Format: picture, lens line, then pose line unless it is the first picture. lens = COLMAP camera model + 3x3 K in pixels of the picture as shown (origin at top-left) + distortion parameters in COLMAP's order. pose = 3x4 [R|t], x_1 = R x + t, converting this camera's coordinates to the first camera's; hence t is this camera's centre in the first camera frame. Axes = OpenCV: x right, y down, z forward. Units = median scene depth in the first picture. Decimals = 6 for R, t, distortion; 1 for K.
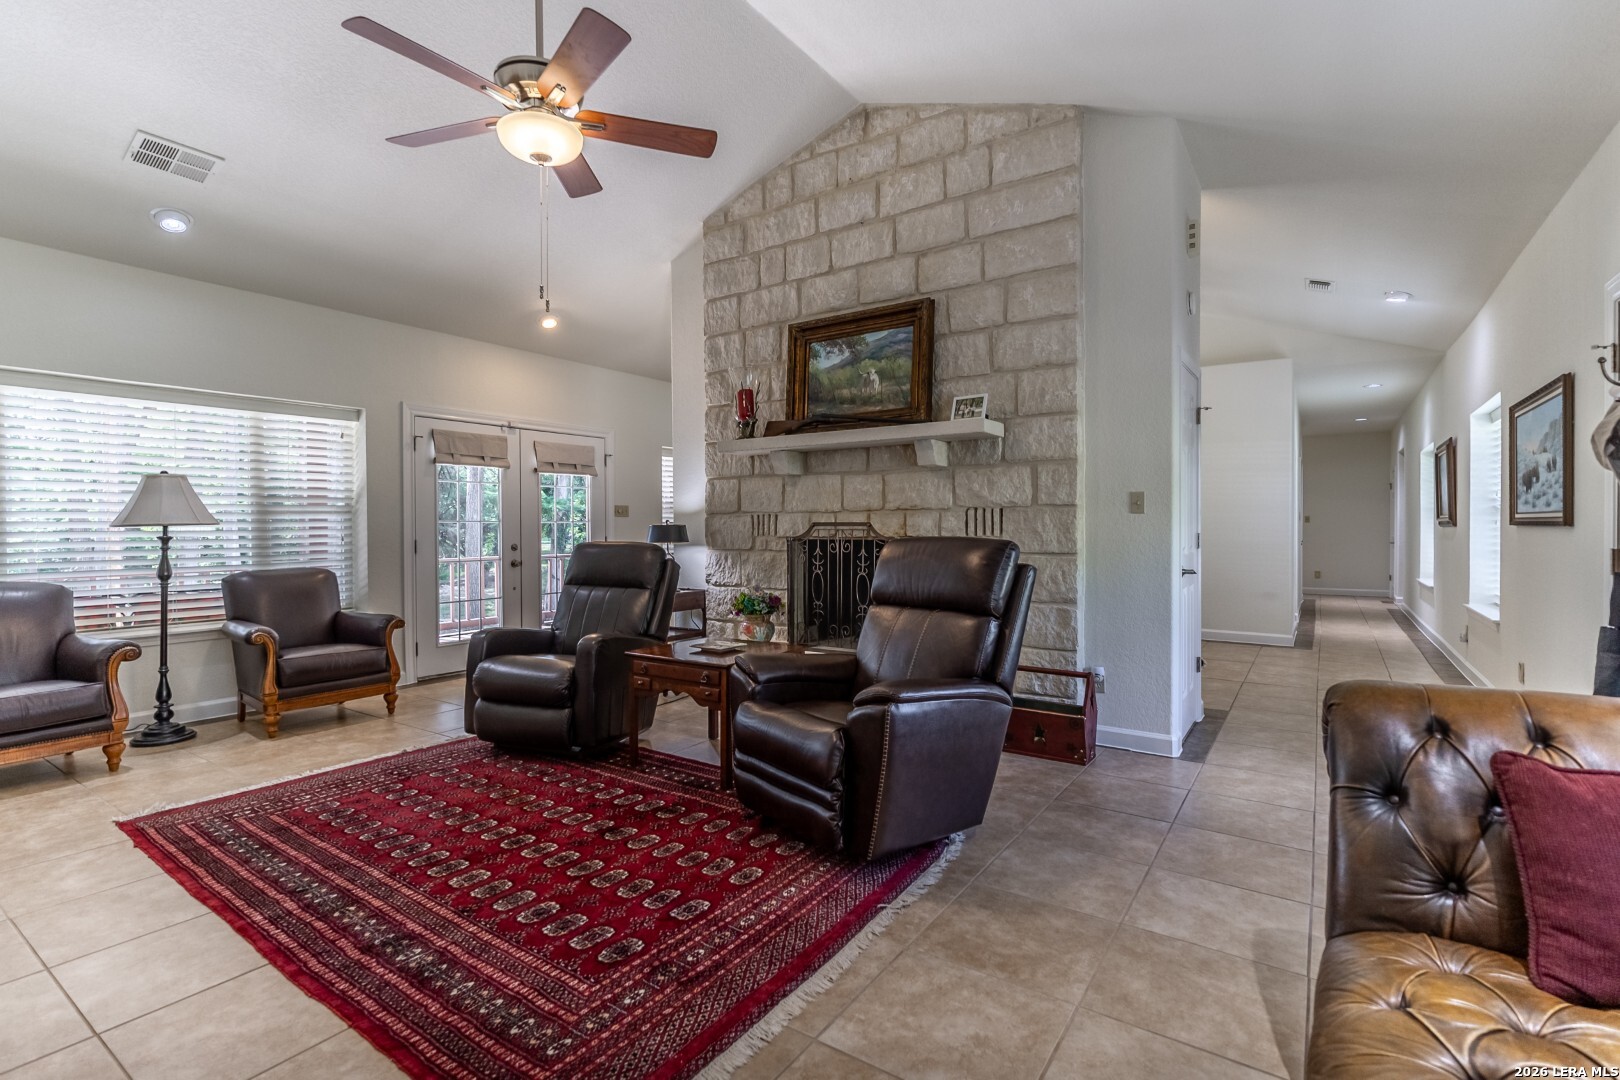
lens RADIAL K [[741.5, 0, 810.8], [0, 741.5, 532.7], [0, 0, 1]] dist [-0.001465, 0.000120]
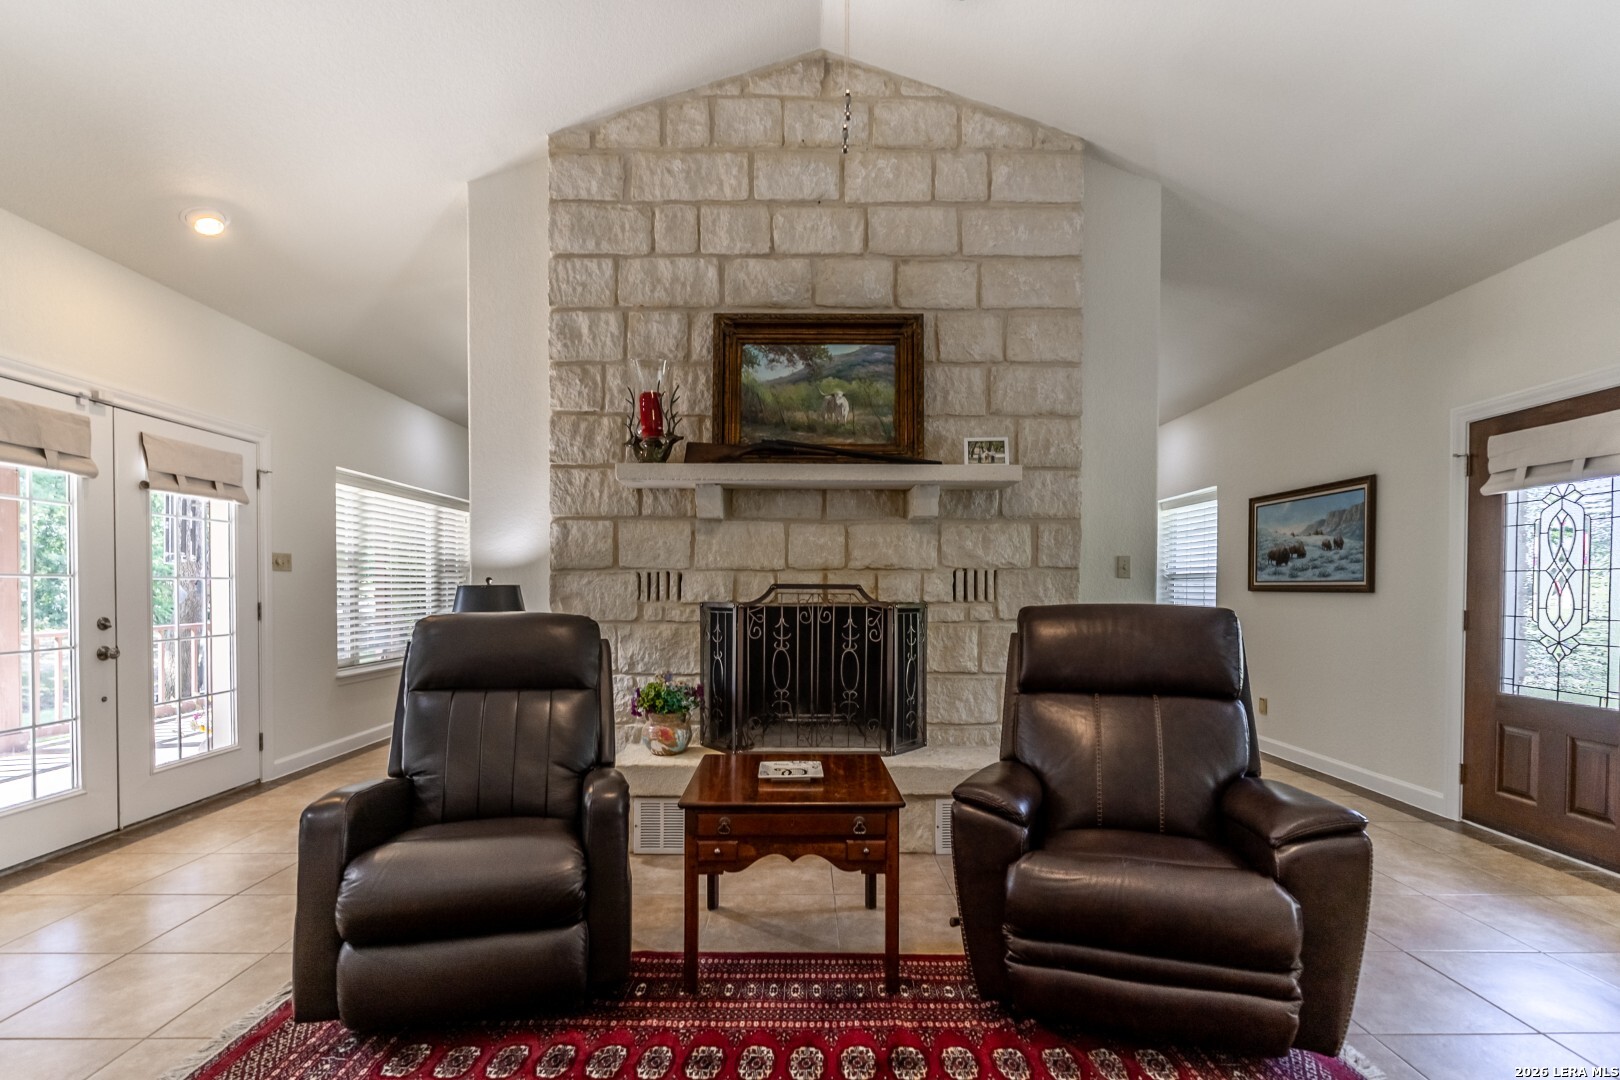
lens RADIAL K [[741.5, 0, 800.2], [0, 741.5, 599.8], [0, 0, 1]] dist [-0.001465, 0.000120]
pose [[0.824572, -0.003536, 0.565746, -0.408772], [-0.001310, 0.999966, 0.008159, -0.003890], [-0.565756, -0.007469, 0.824539, 0.376936]]
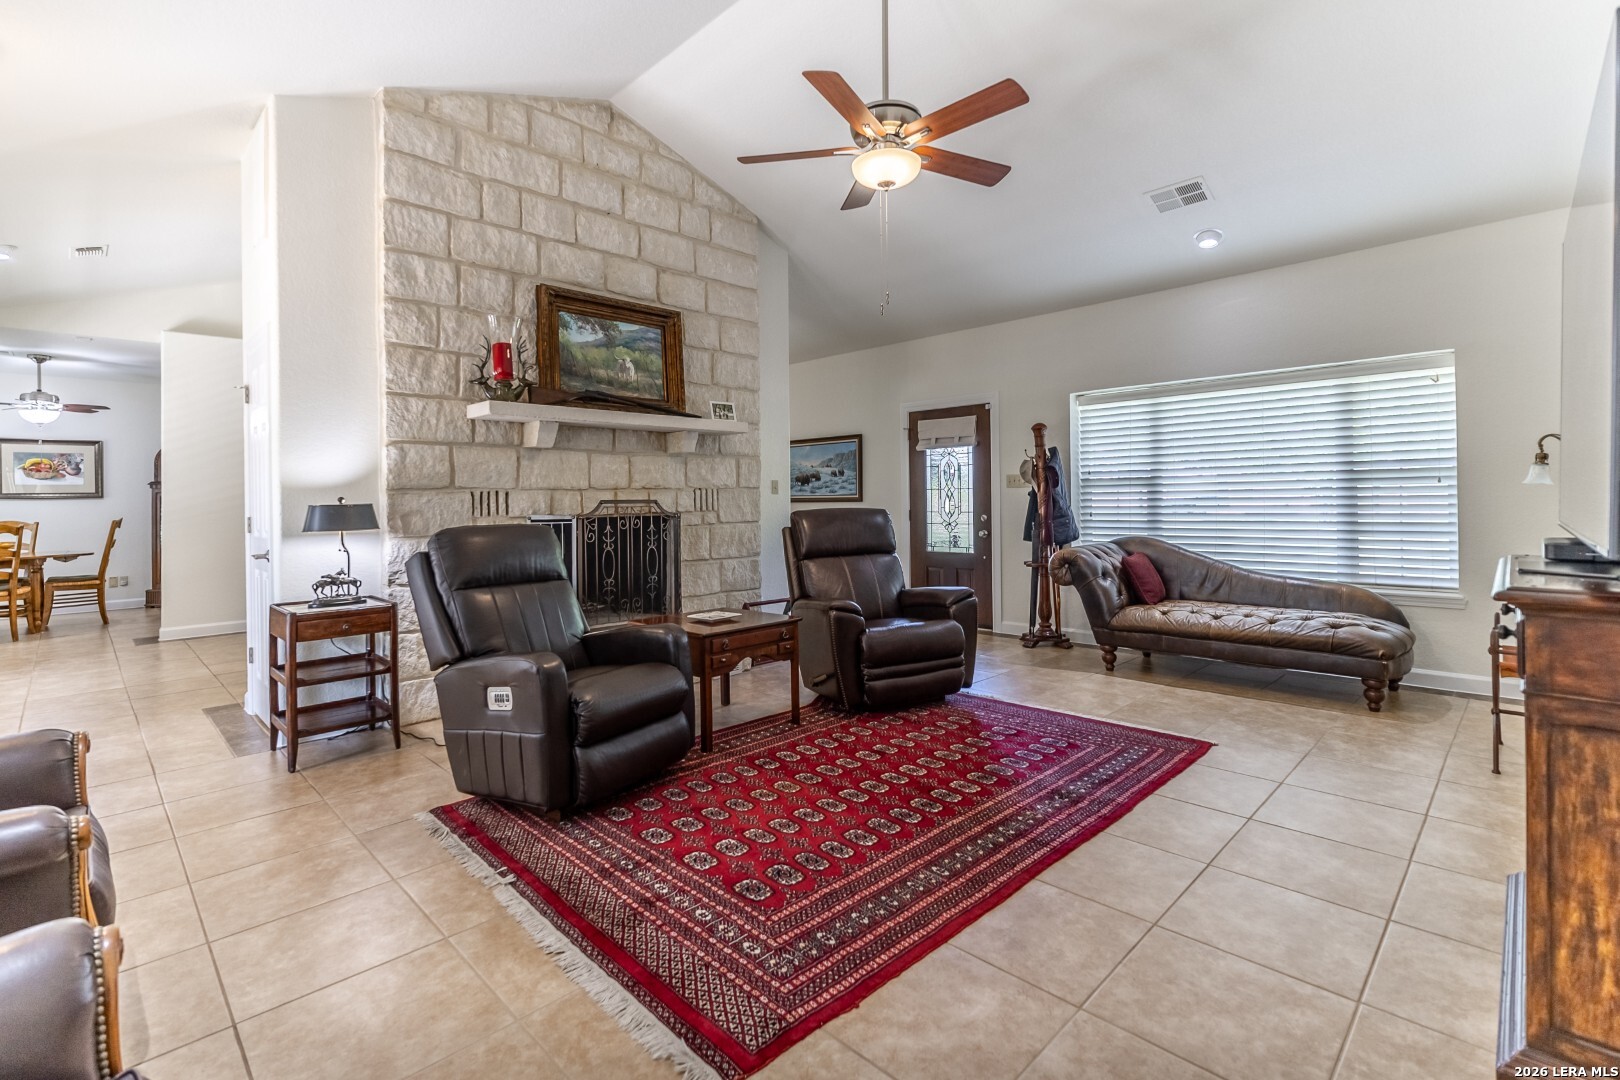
lens RADIAL K [[741.5, 0, 808.5], [0, 741.5, 500.8], [0, 0, 1]] dist [-0.001465, 0.000120]
pose [[0.187282, 0.000063, 0.982306, -0.941943], [0.018997, 0.999813, -0.003686, -0.003995], [-0.982123, 0.019351, 0.187245, 0.557507]]
